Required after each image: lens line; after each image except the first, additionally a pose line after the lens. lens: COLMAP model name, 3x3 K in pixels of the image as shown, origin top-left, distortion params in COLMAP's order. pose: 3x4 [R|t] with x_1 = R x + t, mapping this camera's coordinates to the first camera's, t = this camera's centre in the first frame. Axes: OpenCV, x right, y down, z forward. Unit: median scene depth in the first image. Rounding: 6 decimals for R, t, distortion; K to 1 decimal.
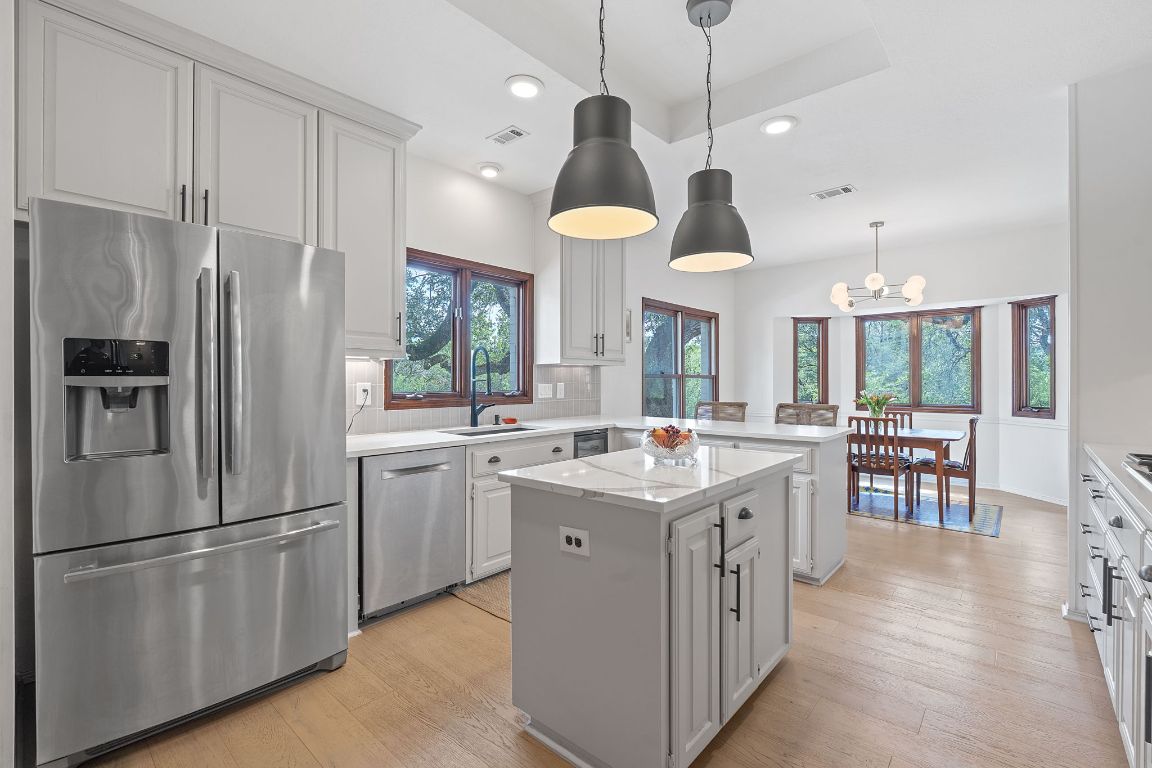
lens RADIAL K [[509.3, 0, 581.3], [0, 509.3, 379.5], [0, 0, 1]] dist [-0.003720, 0.000259]
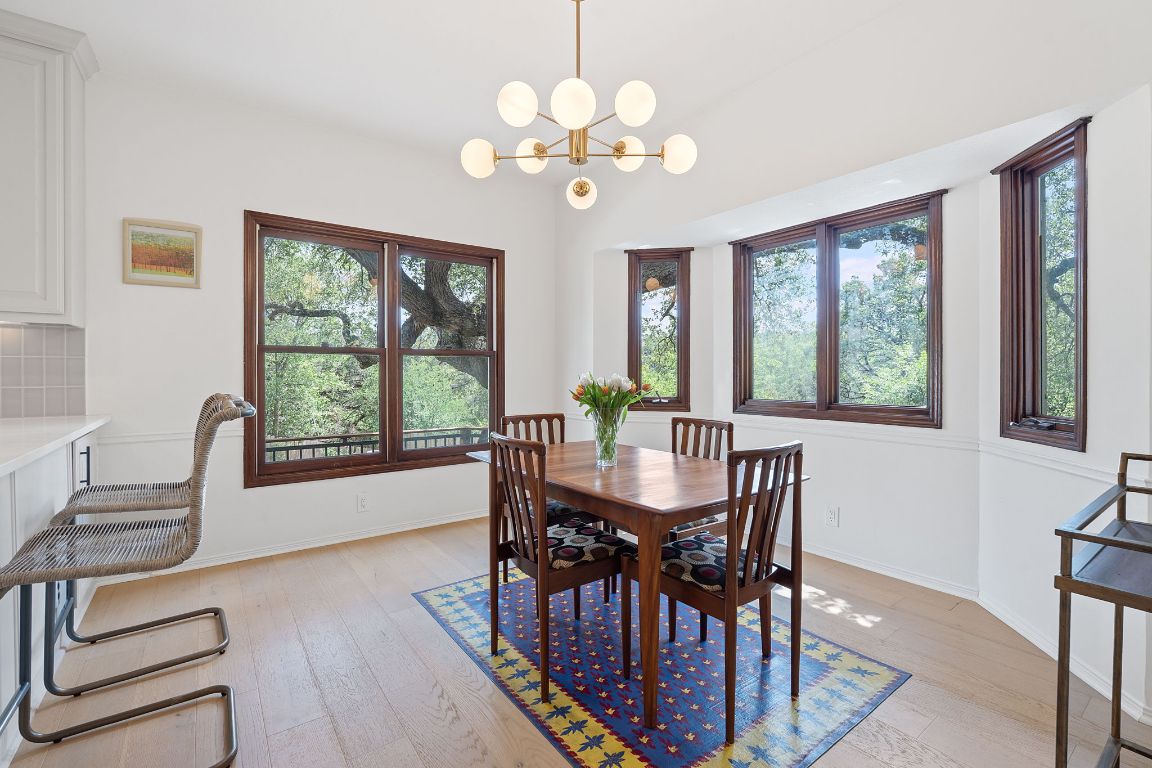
lens RADIAL K [[499.3, 0, 567.9], [0, 499.3, 376.5], [0, 0, 1]] dist [-0.031894, -0.000440]
pose [[0.976255, 0.003508, -0.216598, 0.634058], [-0.001610, 0.999959, 0.008940, 0.020884], [0.216620, -0.008379, 0.976220, 0.574123]]
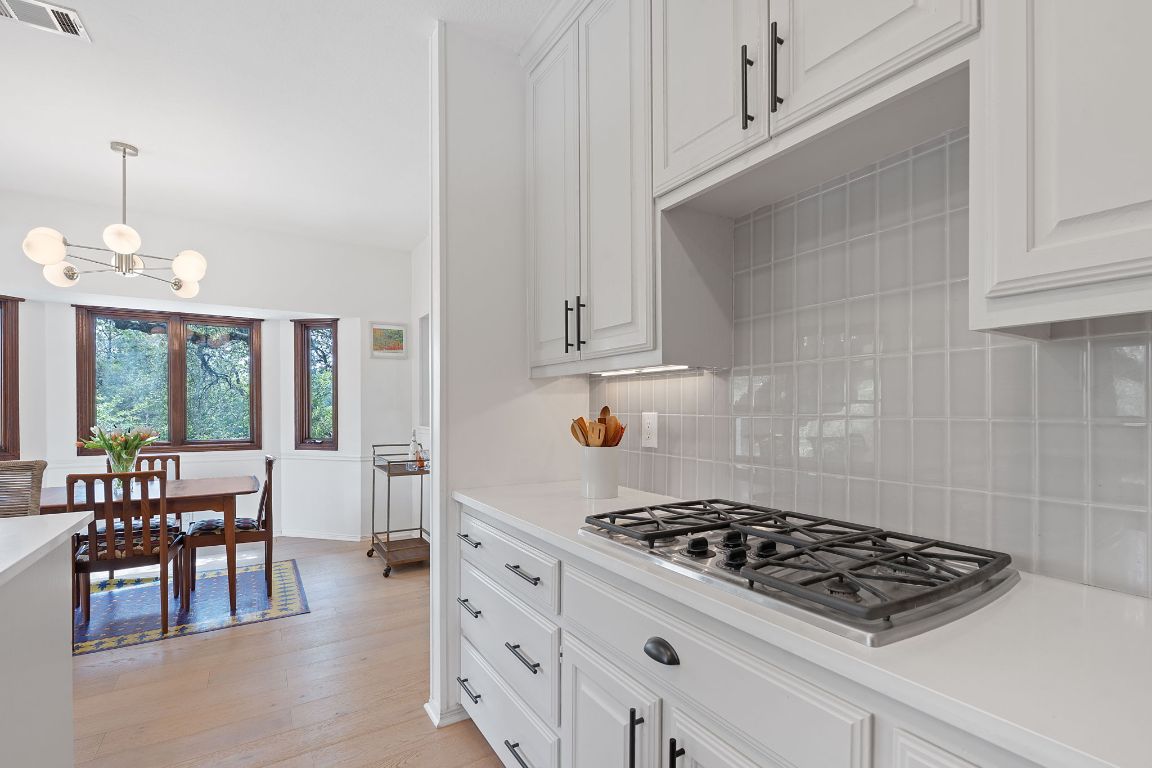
lens RADIAL K [[509.3, 0, 566.5], [0, 509.3, 413.2], [0, 0, 1]] dist [-0.003720, 0.000259]
pose [[0.292088, -0.007217, 0.956364, 0.156174], [-0.004091, 0.999953, 0.008796, -0.000441], [-0.956383, -0.006482, 0.292045, 0.319084]]
